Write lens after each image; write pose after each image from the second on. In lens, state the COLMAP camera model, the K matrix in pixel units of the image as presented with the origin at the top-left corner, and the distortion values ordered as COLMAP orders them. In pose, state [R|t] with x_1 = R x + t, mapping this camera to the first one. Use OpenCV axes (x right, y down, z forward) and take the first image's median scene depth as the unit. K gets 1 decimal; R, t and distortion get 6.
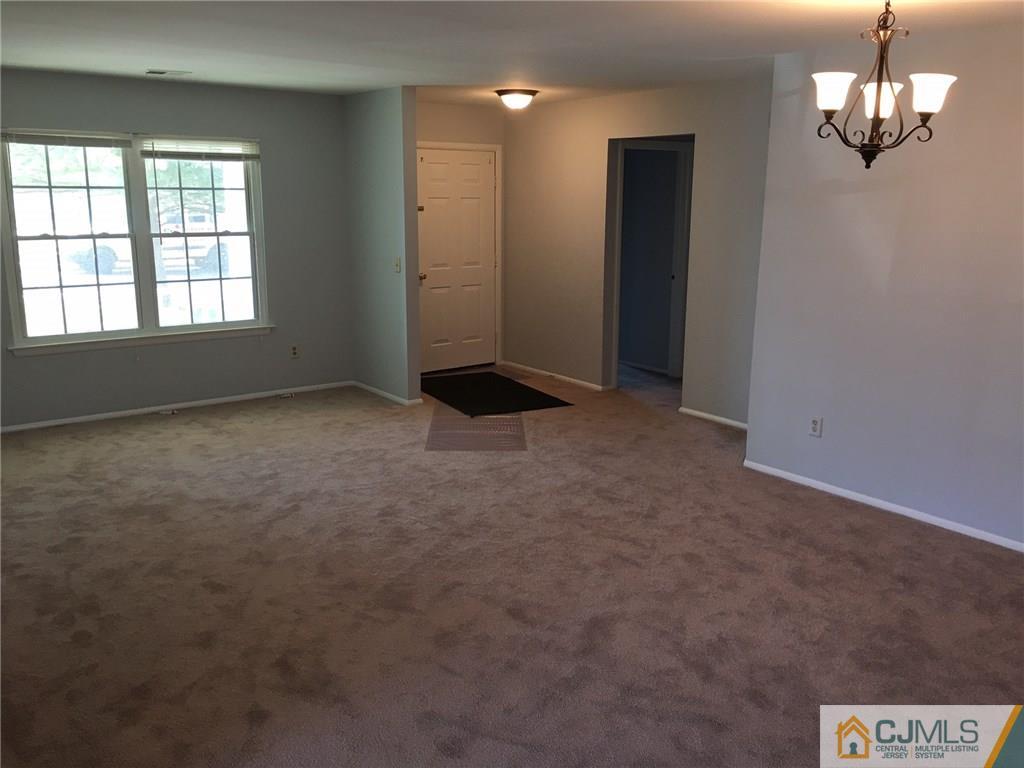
lens RADIAL K [[867.3, 0, 511.4], [0, 867.3, 382.0], [0, 0, 1]] dist [0.036830, -0.014259]
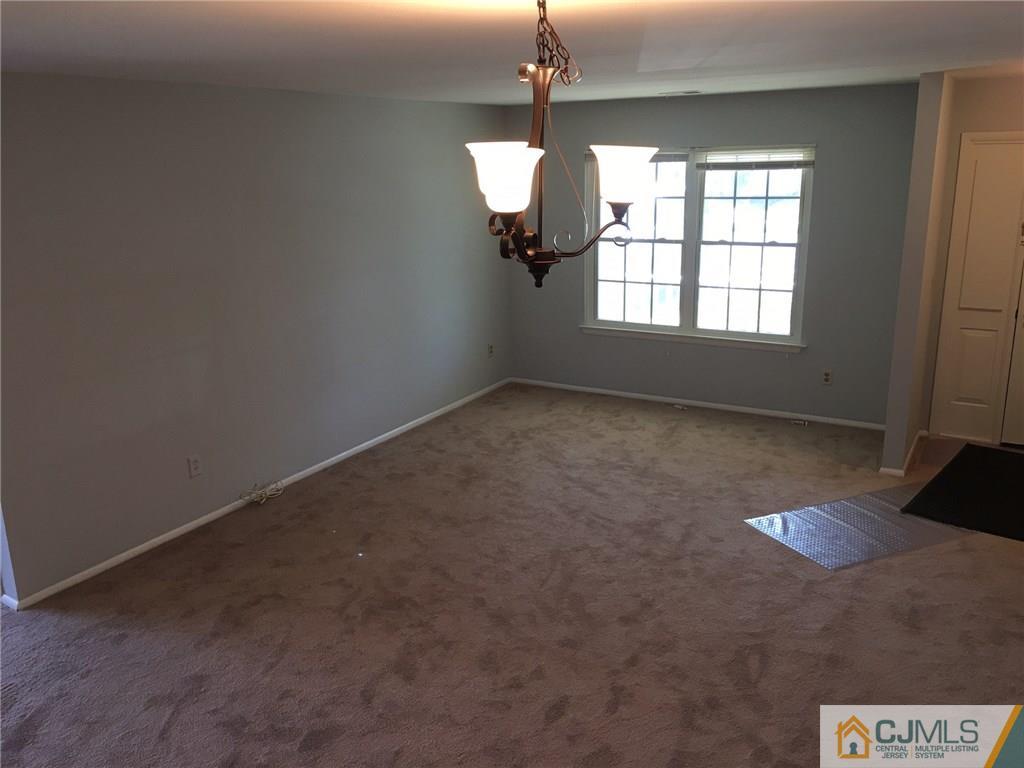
lens RADIAL K [[867.3, 0, 507.2], [0, 867.3, 388.6], [0, 0, 1]] dist [0.036830, -0.014259]
pose [[0.383745, 0.228742, -0.894660, 0.501742], [-0.171837, 0.969602, 0.174197, -0.143990], [0.907310, 0.086889, 0.411386, 0.377683]]
